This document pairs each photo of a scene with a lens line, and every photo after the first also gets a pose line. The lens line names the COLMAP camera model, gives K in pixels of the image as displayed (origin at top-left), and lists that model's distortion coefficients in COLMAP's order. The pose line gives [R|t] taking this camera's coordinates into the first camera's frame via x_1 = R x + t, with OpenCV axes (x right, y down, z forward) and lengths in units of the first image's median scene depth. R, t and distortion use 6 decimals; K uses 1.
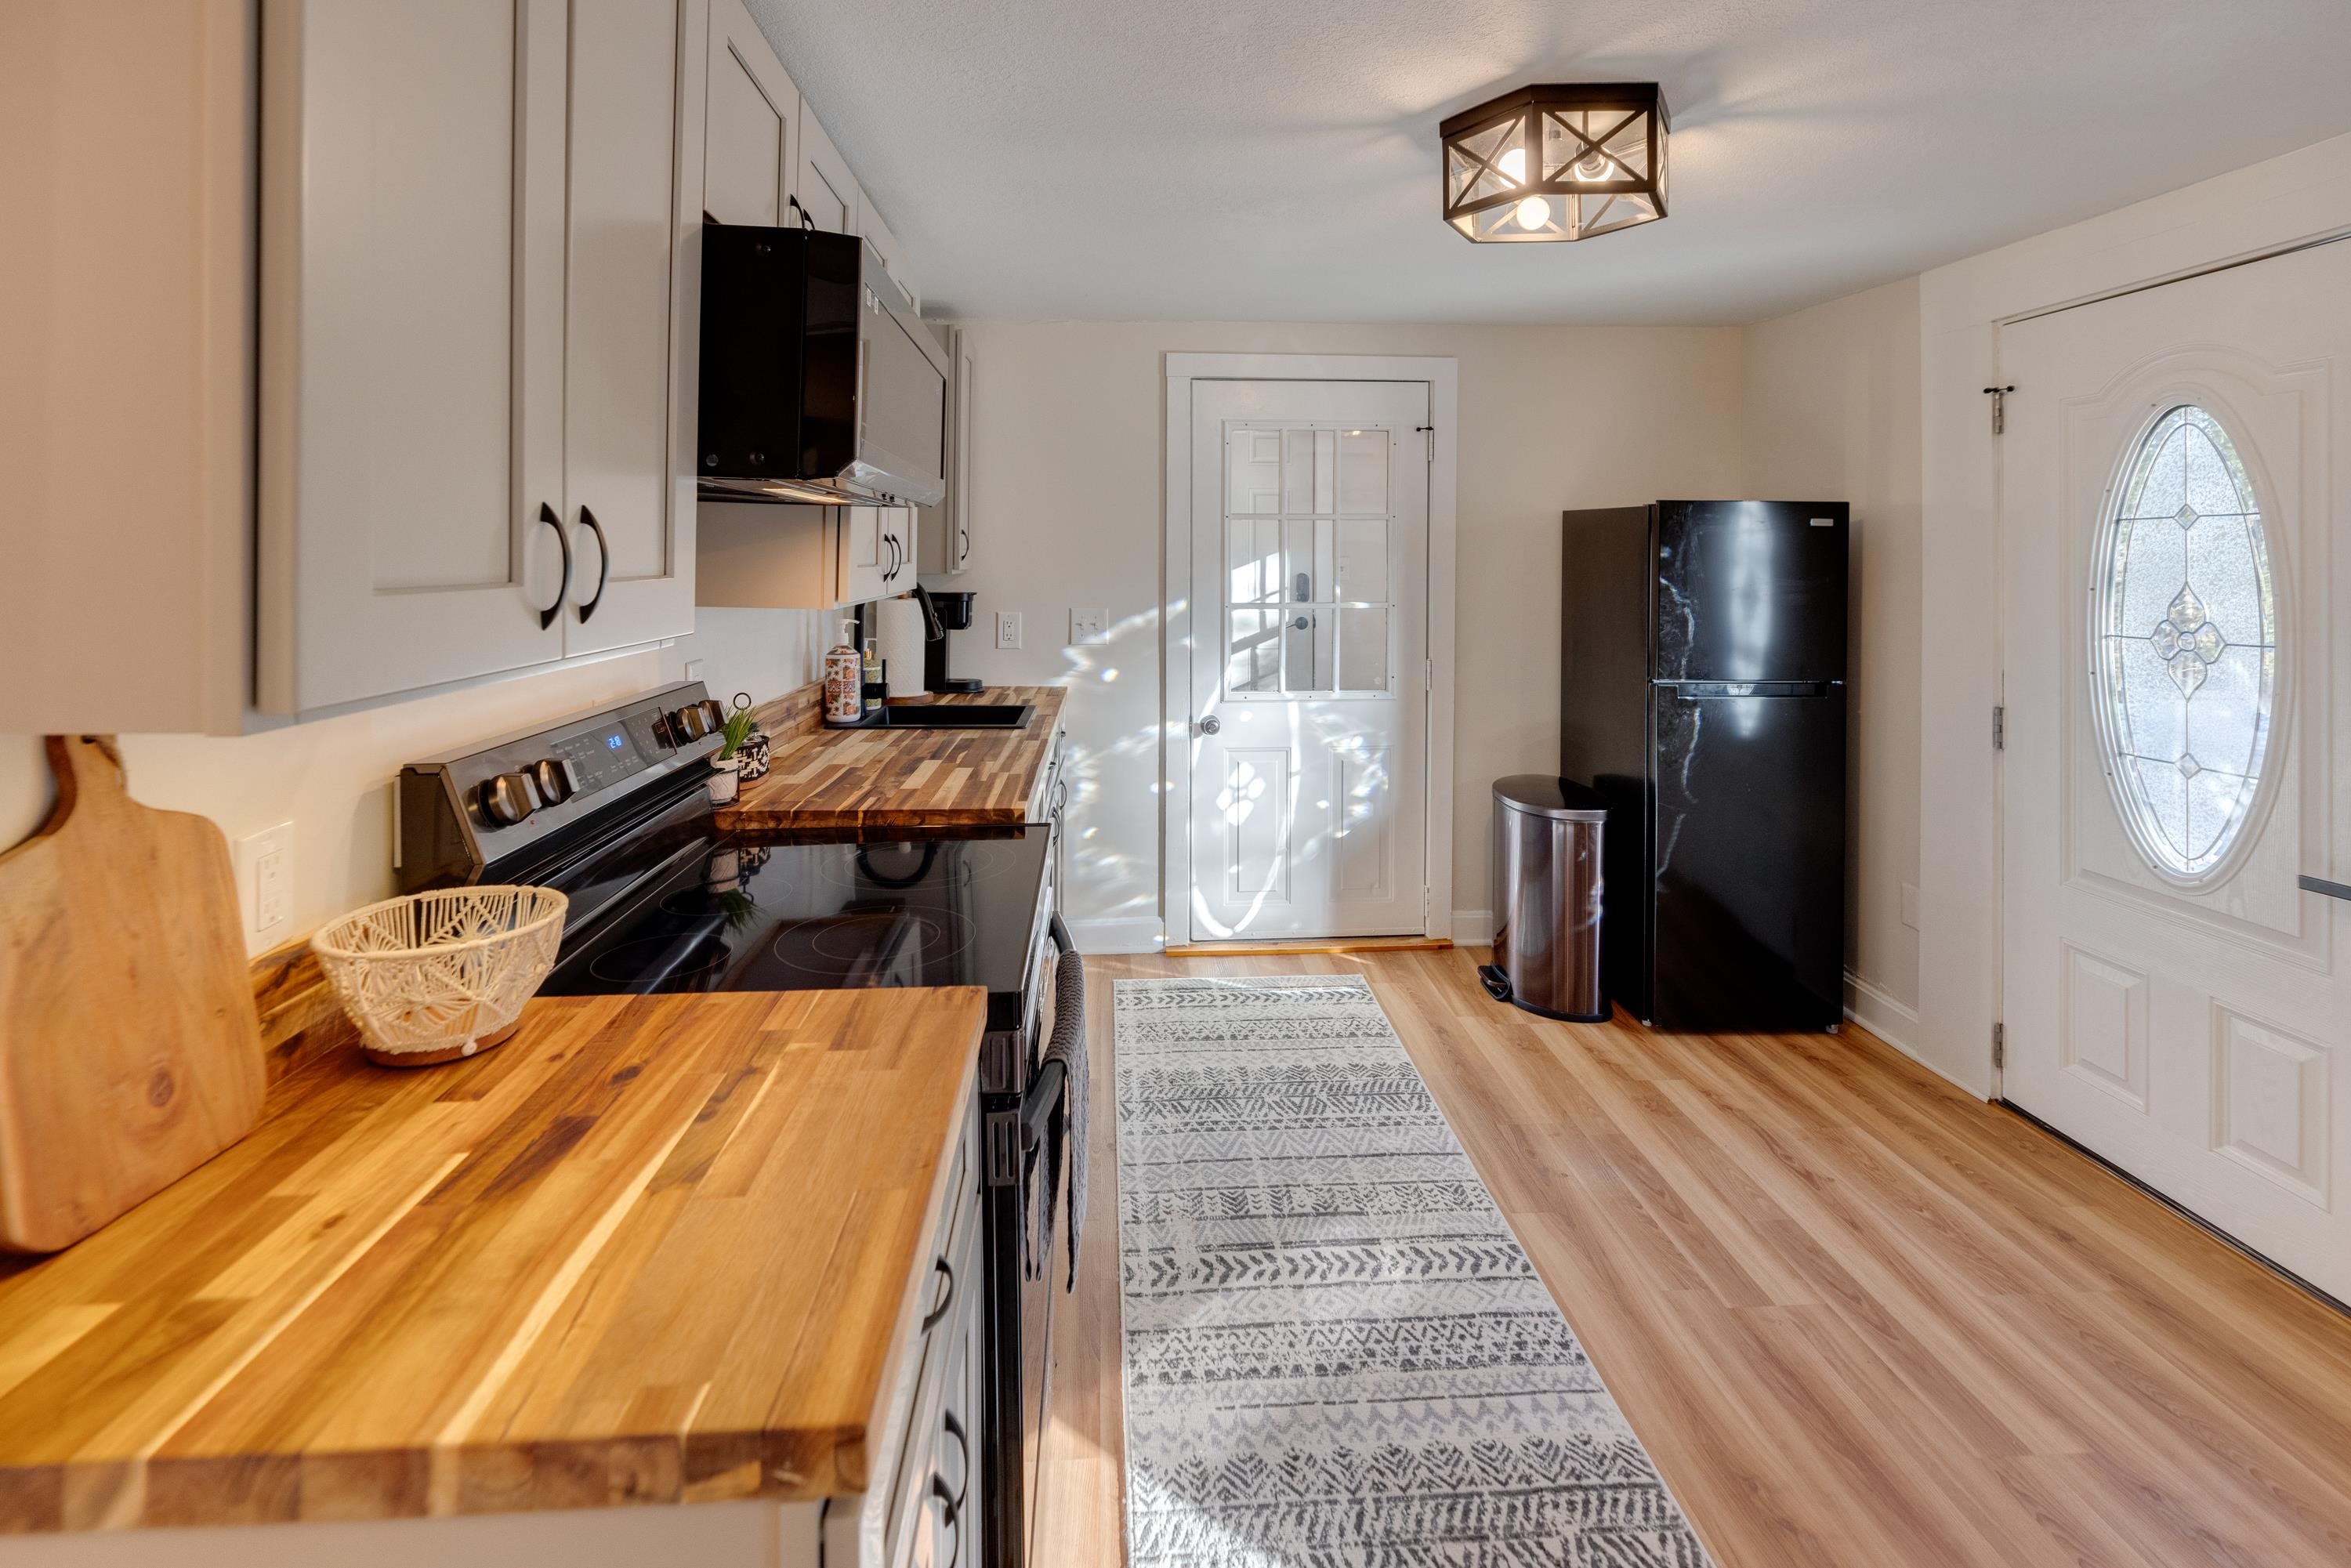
lens RADIAL K [[1123.7, 0, 1160.9], [0, 1123.7, 569.9], [0, 0, 1]] dist [0.005095, -0.000764]
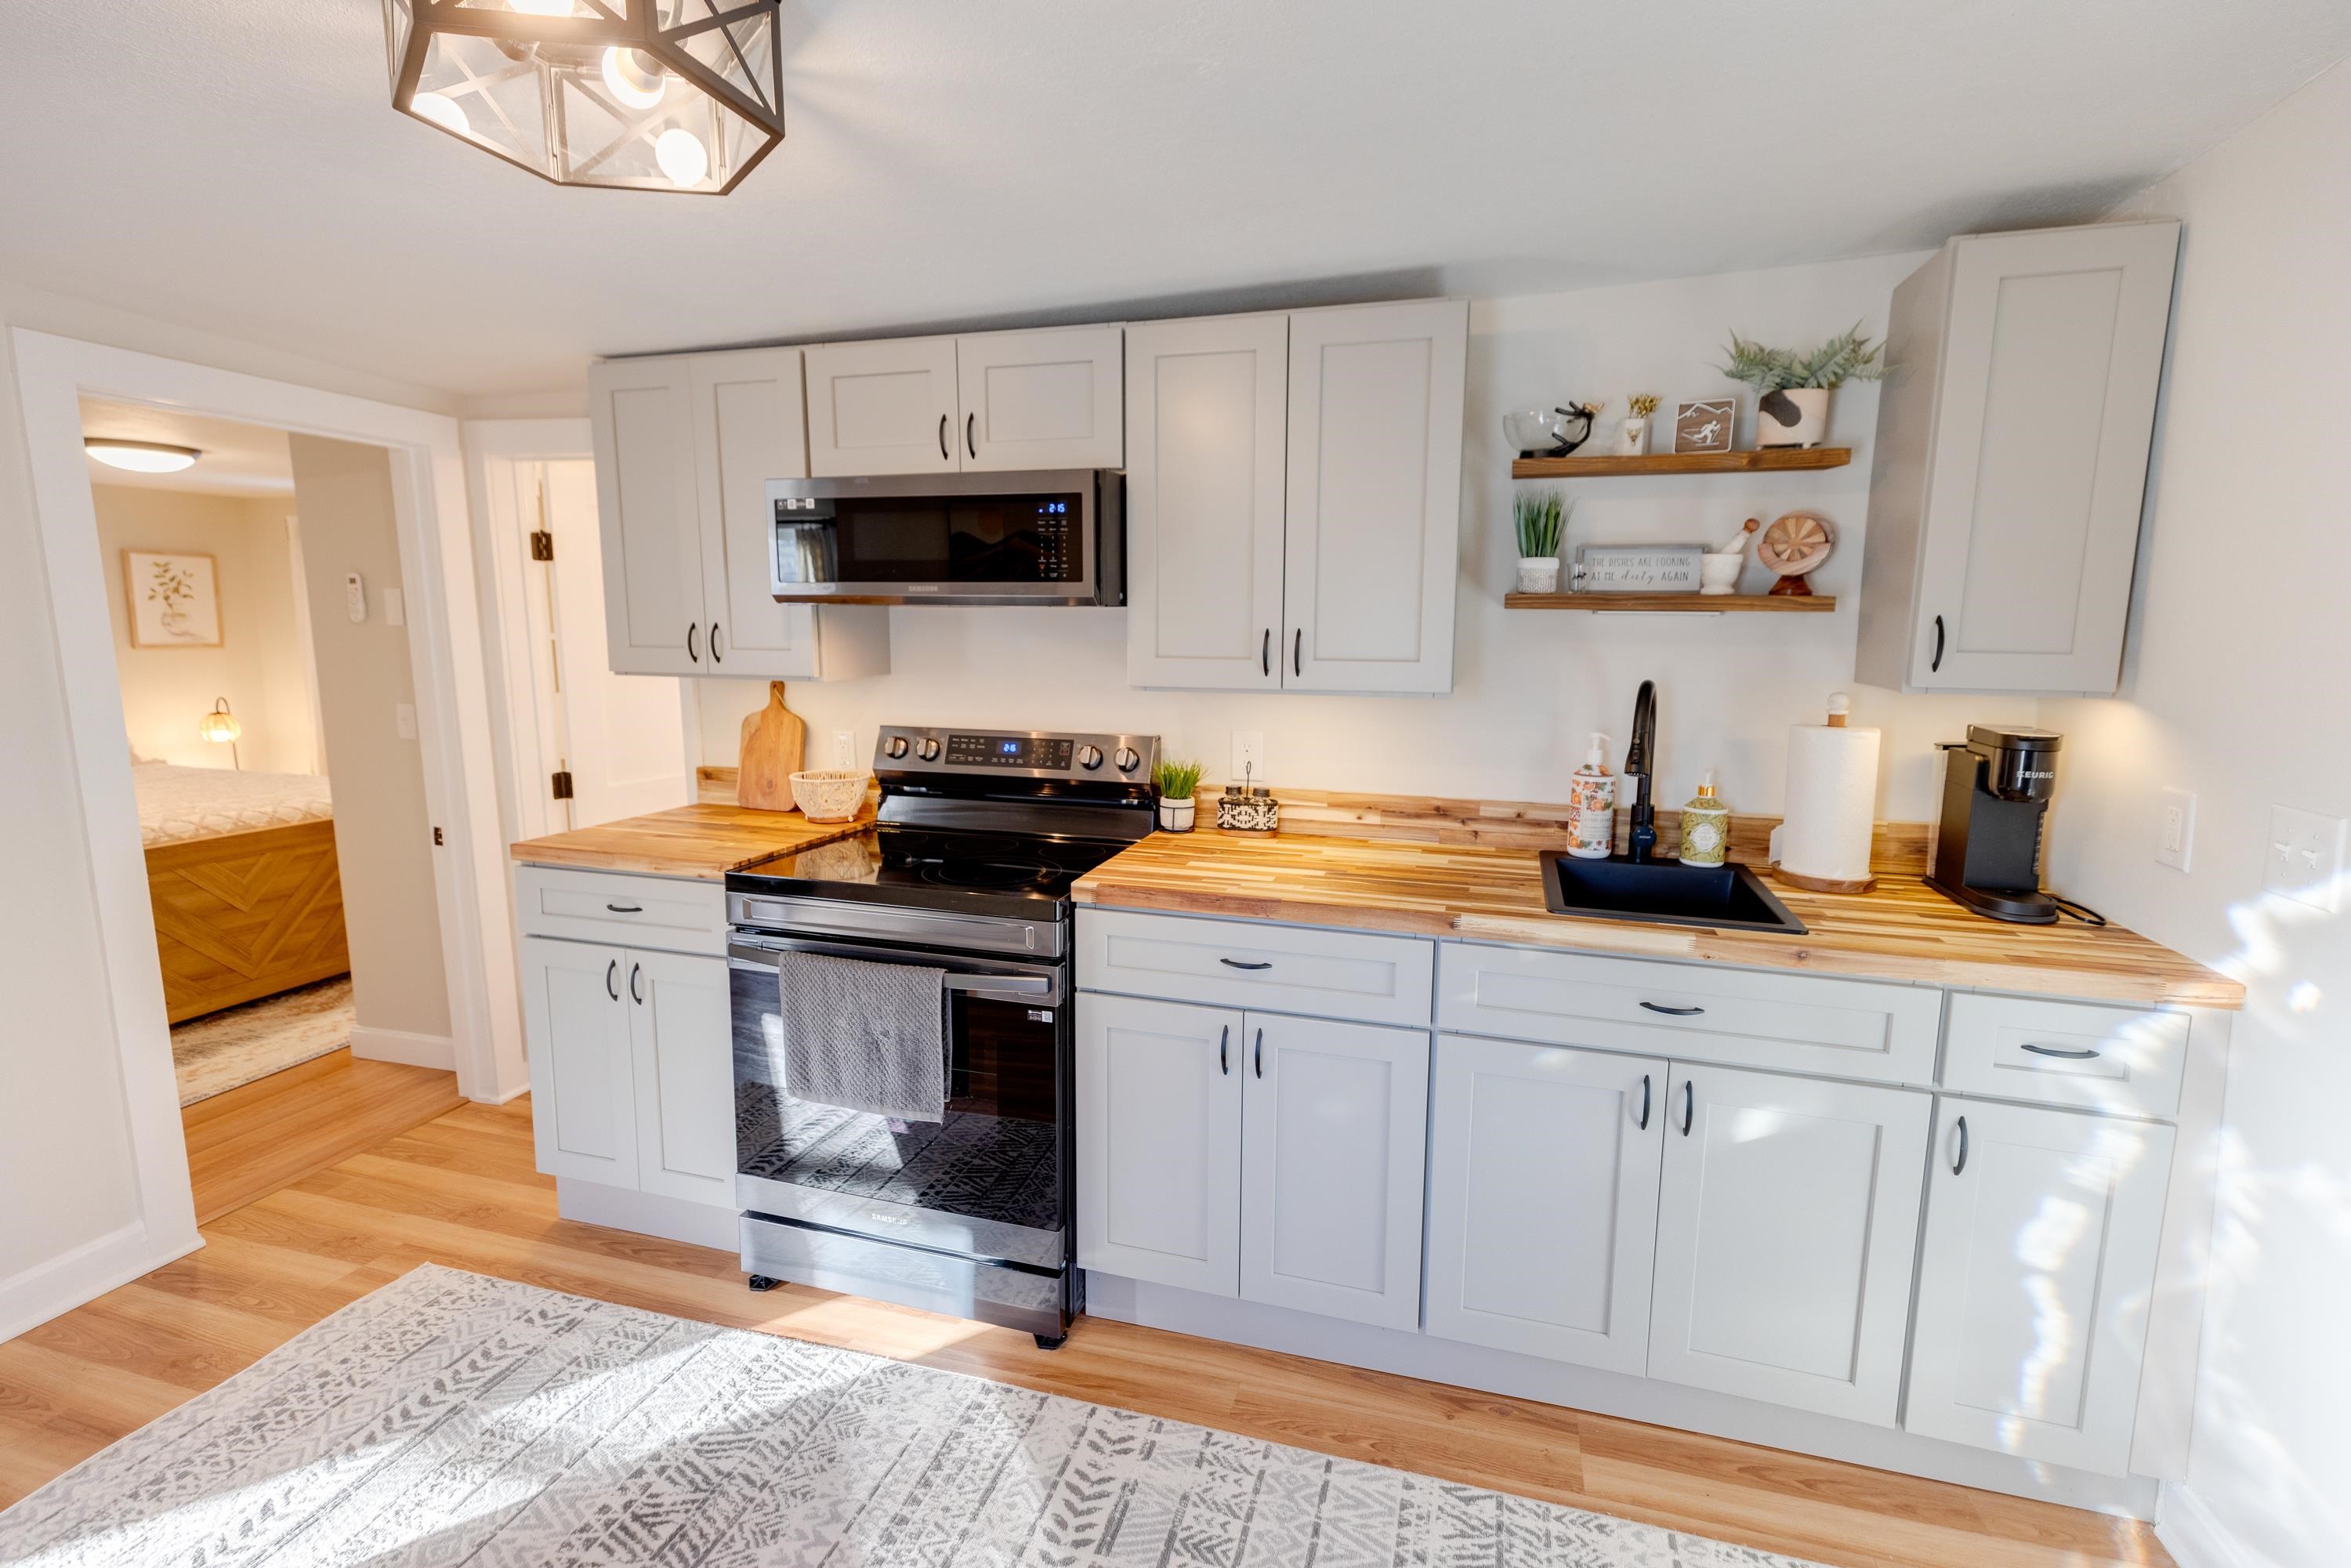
lens RADIAL K [[1046.8, 0, 1175.5], [0, 1046.8, 784.0], [0, 0, 1]] dist [0.005887, 0.000368]
pose [[-0.334828, 0.143967, -0.931216, 0.692665], [-0.024049, 0.986632, 0.161182, -0.045275], [0.941972, 0.076363, -0.326889, 1.264055]]
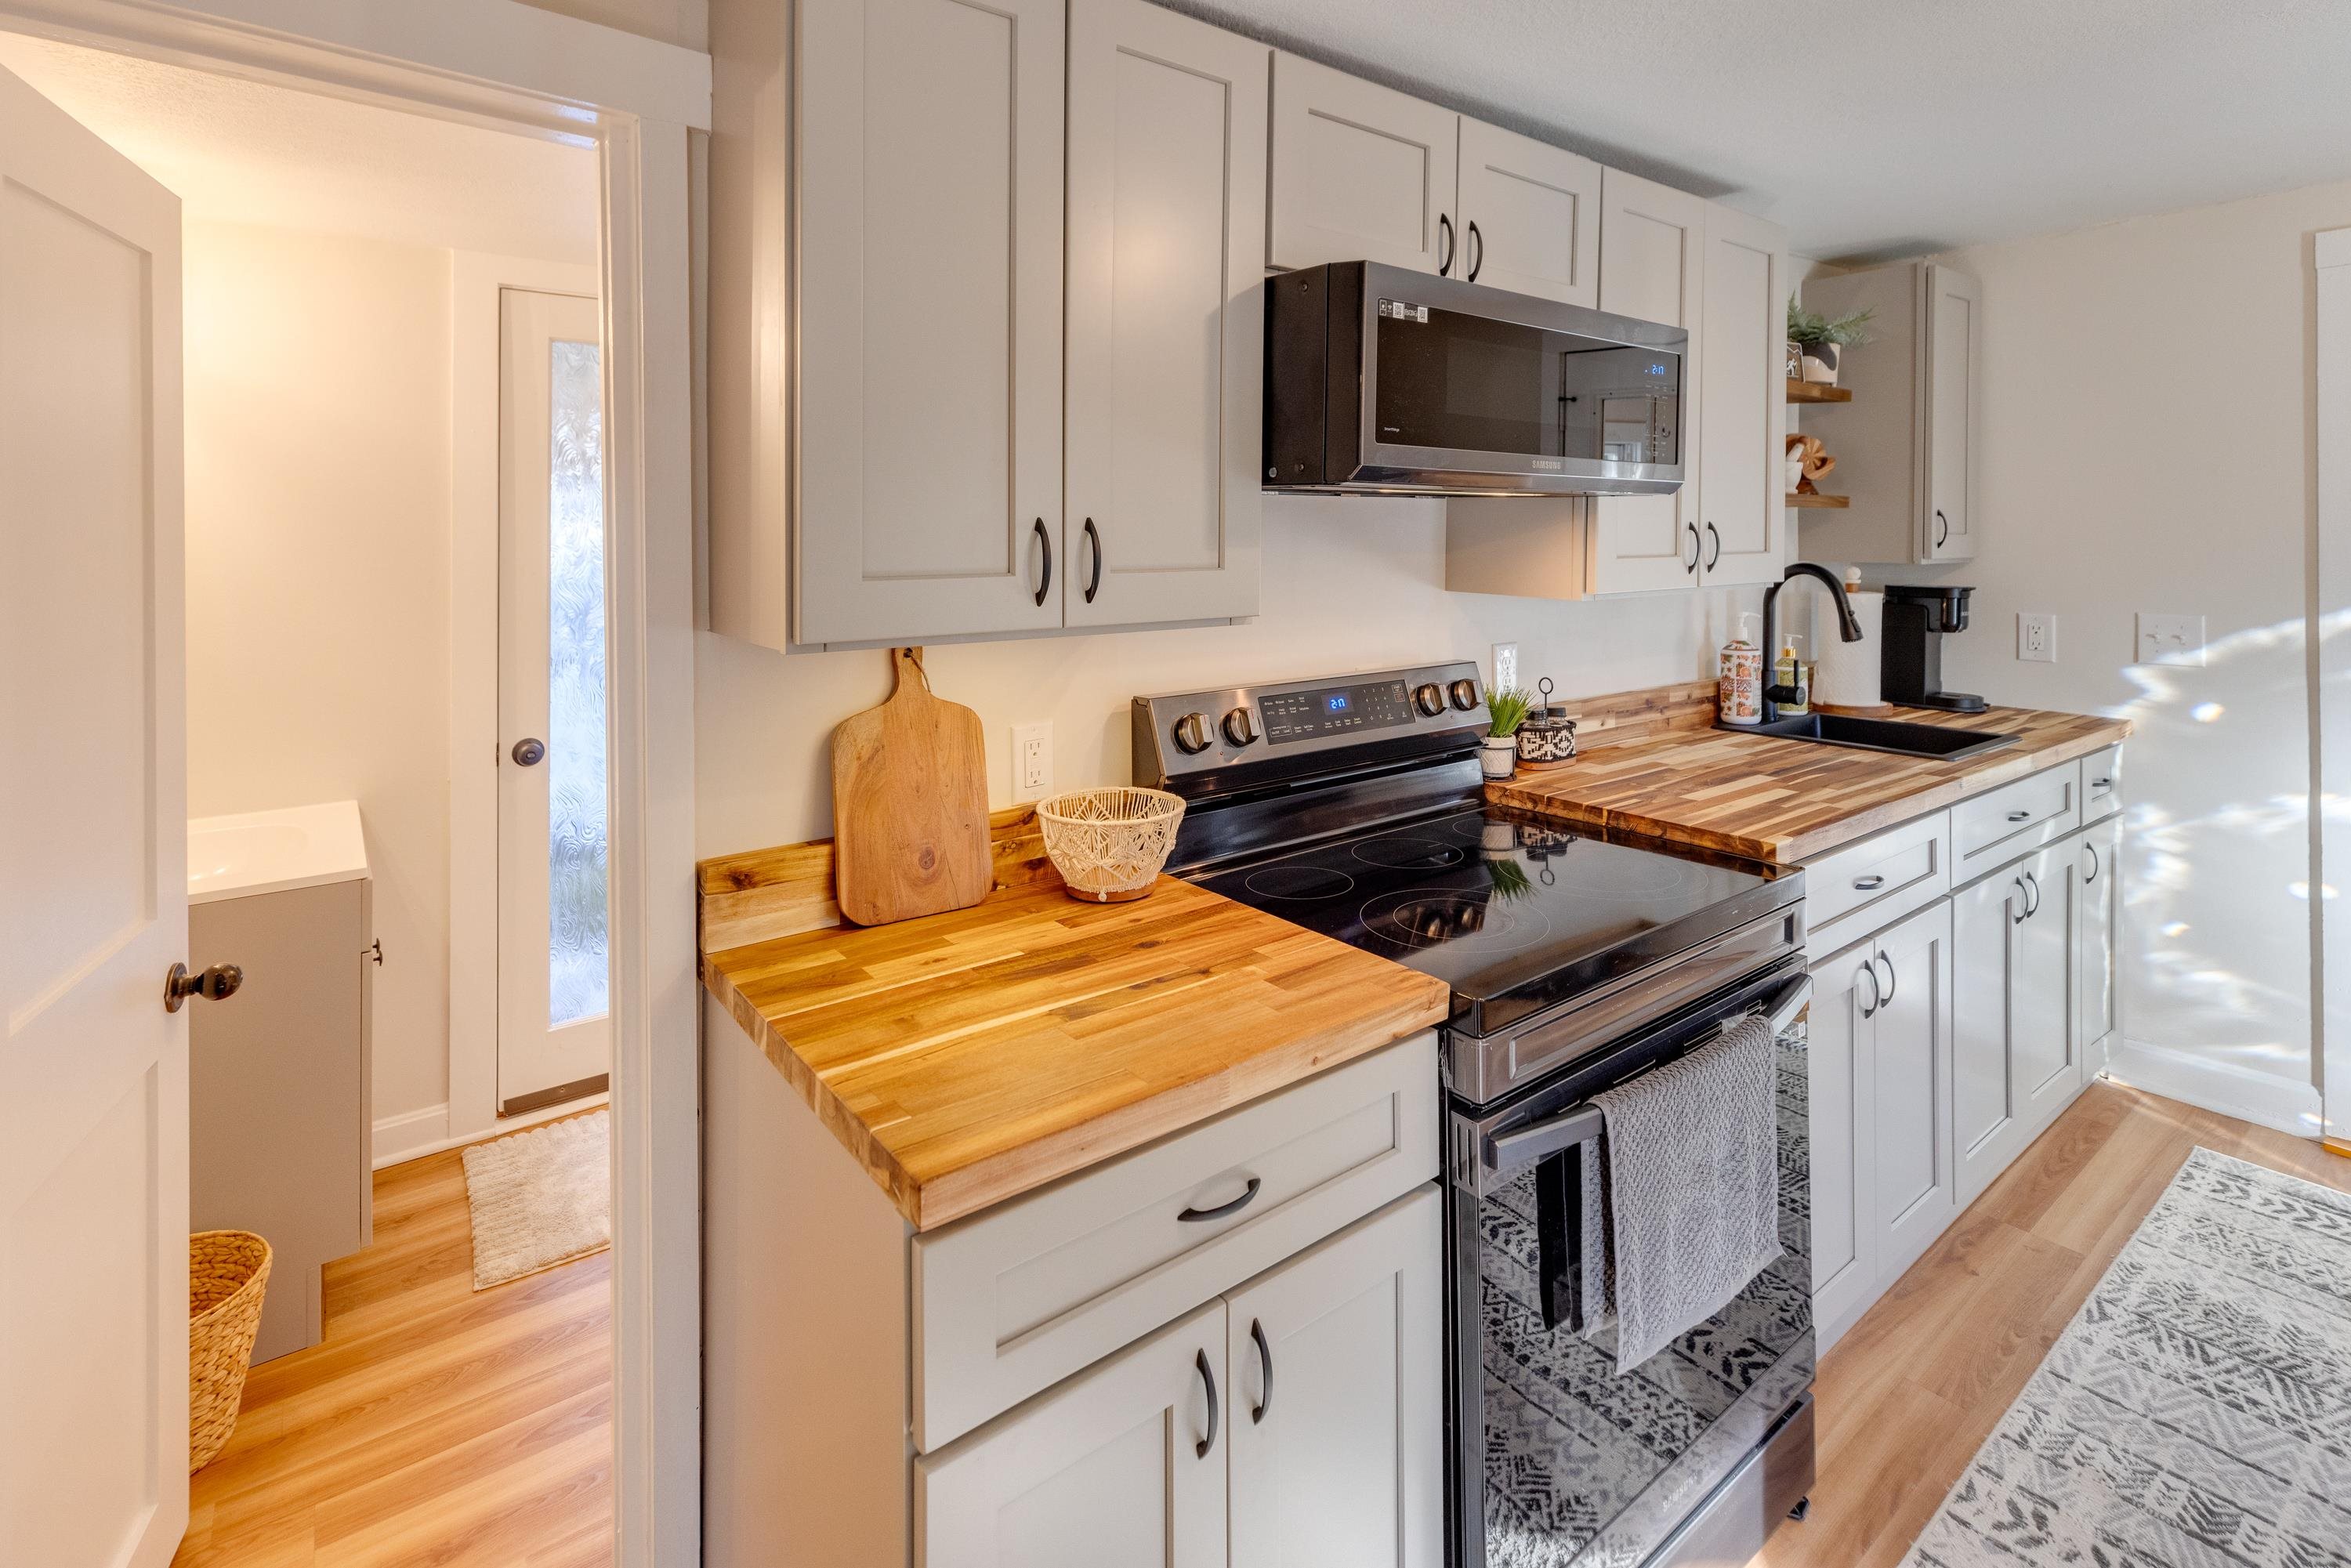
lens RADIAL K [[1127.7, 0, 1179.2], [0, 1127.7, 547.2], [0, 0, 1]] dist [-0.002929, 0.000881]
pose [[0.563054, 0.001529, -0.826419, 0.292321], [-0.004483, 0.999989, -0.001204, -0.008153], [0.826408, 0.004383, 0.563055, 0.129224]]
